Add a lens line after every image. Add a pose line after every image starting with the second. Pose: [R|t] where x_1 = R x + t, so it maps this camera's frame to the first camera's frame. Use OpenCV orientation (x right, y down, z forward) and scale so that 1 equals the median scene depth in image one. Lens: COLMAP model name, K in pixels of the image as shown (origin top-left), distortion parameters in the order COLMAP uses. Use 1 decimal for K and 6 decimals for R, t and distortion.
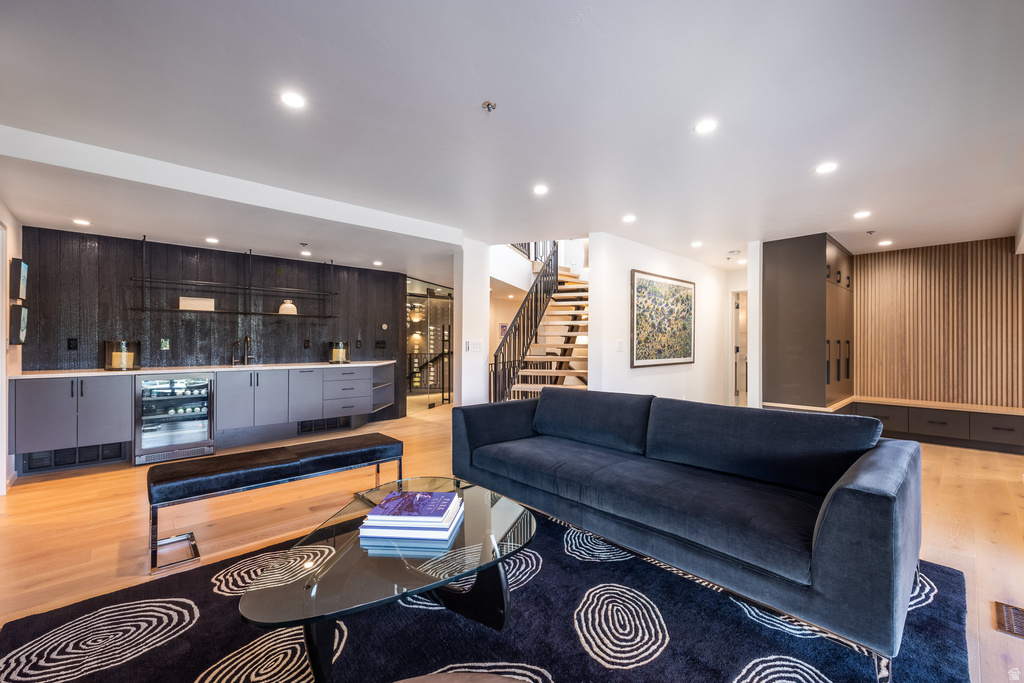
lens RADIAL K [[416.4, 0, 512.2], [0, 416.4, 340.3], [0, 0, 1]] dist [0.000500, -0.000180]
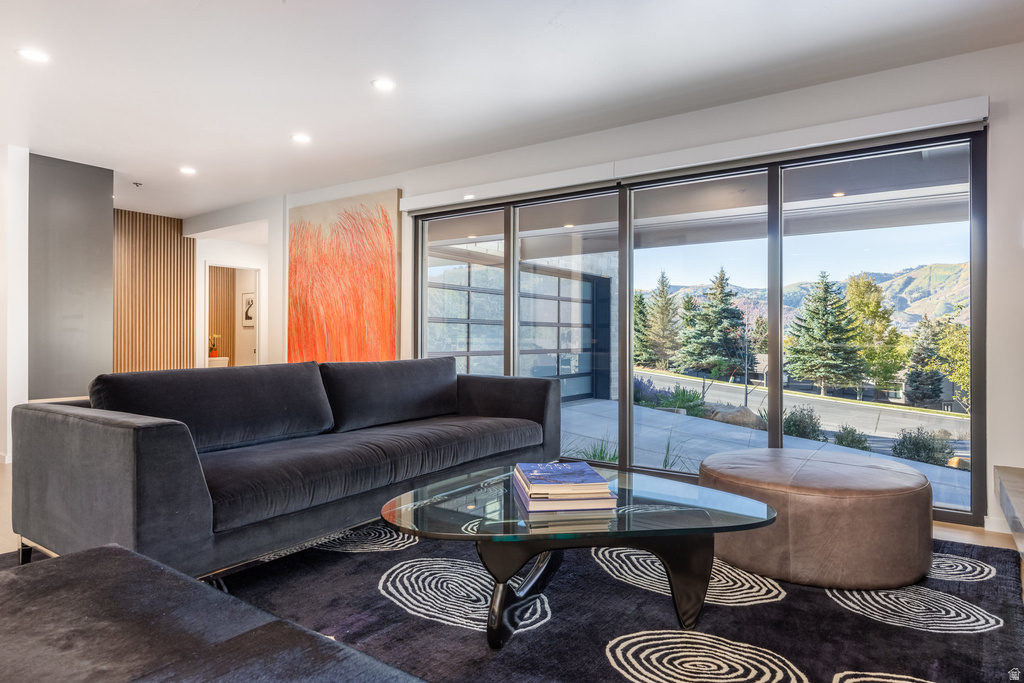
lens RADIAL K [[613.3, 0, 512.0], [0, 613.3, 338.1], [0, 0, 1]] dist [0.003578, 0.000389]
pose [[-0.218494, -0.006188, 0.975819, -0.667946], [-0.005819, 0.999970, 0.005039, 0.056495], [-0.975821, -0.004577, -0.218524, 0.654213]]
